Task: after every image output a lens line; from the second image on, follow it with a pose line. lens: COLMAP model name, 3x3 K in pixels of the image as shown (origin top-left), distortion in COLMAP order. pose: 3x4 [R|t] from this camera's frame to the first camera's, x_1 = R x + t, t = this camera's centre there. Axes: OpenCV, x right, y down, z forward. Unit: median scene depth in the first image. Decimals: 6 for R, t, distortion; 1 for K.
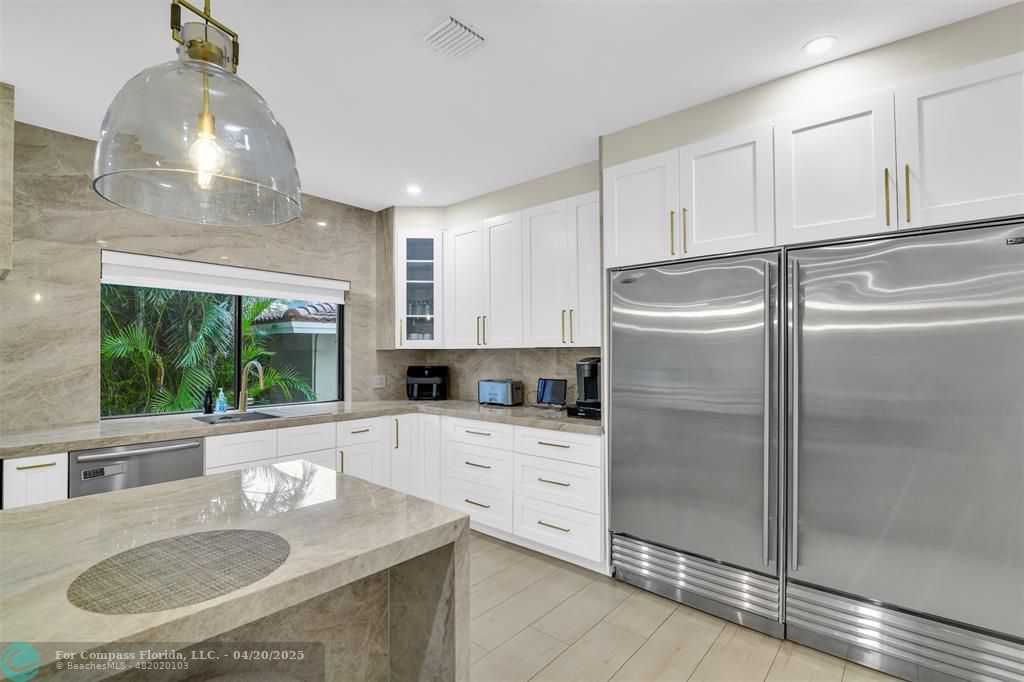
lens RADIAL K [[472.5, 0, 510.9], [0, 472.5, 344.4], [0, 0, 1]] dist [-0.017753, 0.000235]
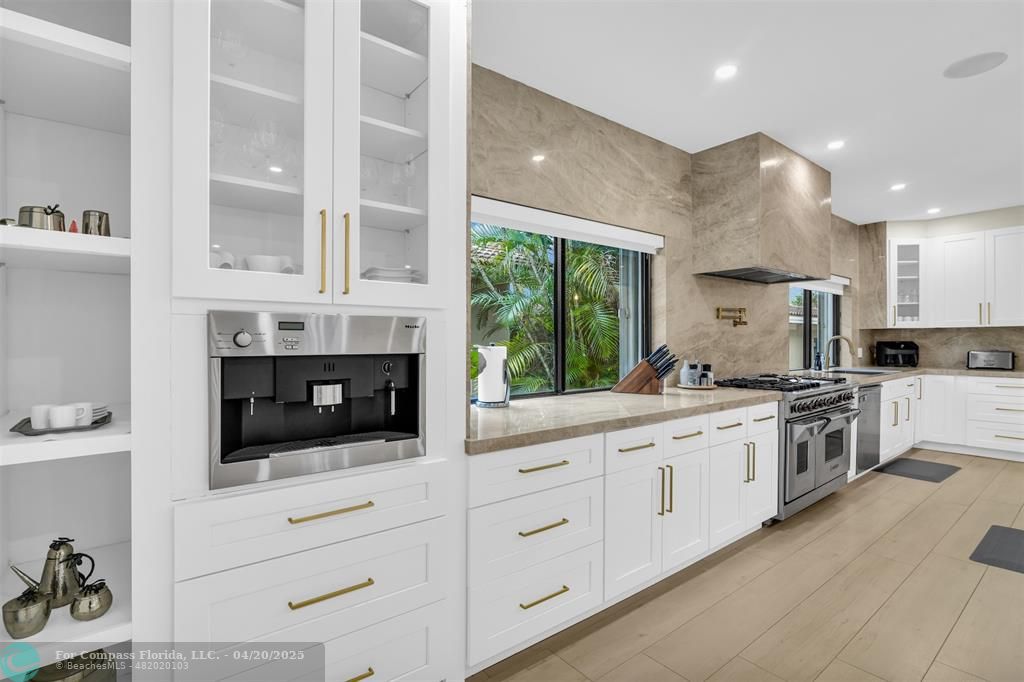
lens RADIAL K [[472.5, 0, 510.9], [0, 472.5, 344.4], [0, 0, 1]] dist [-0.017753, 0.000235]
pose [[0.978758, 0.000225, -0.205020, -1.019786], [0.005633, 0.999592, 0.027990, 0.013107], [0.204943, -0.028550, 0.978357, -0.520218]]
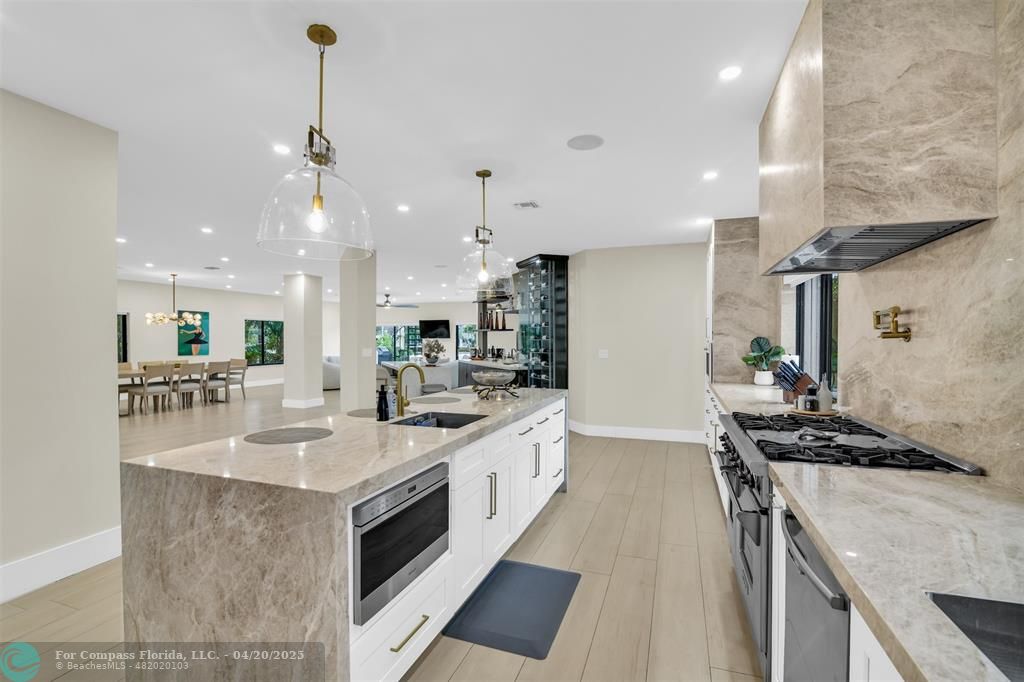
lens RADIAL K [[472.5, 0, 510.9], [0, 472.5, 344.4], [0, 0, 1]] dist [-0.017753, 0.000235]
pose [[-0.929582, 0.005685, -0.368571, -0.198132], [0.009262, 0.999926, -0.007937, 0.009761], [0.368498, -0.010792, -0.929566, 0.805901]]
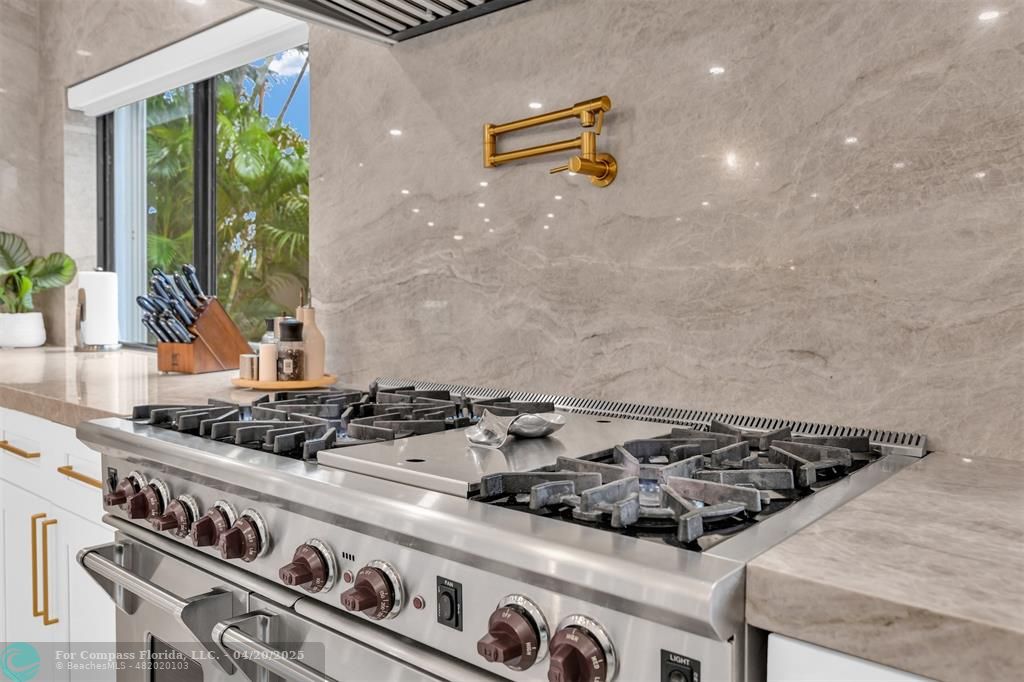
lens RADIAL K [[789.6, 0, 509.9], [0, 789.6, 327.9], [0, 0, 1]] dist [-0.003262, 0.001179]
pose [[0.000903, 0.042124, -0.999112, -0.402569], [0.008345, 0.999077, 0.042130, 0.056971], [0.999965, -0.008375, 0.000551, 0.456340]]
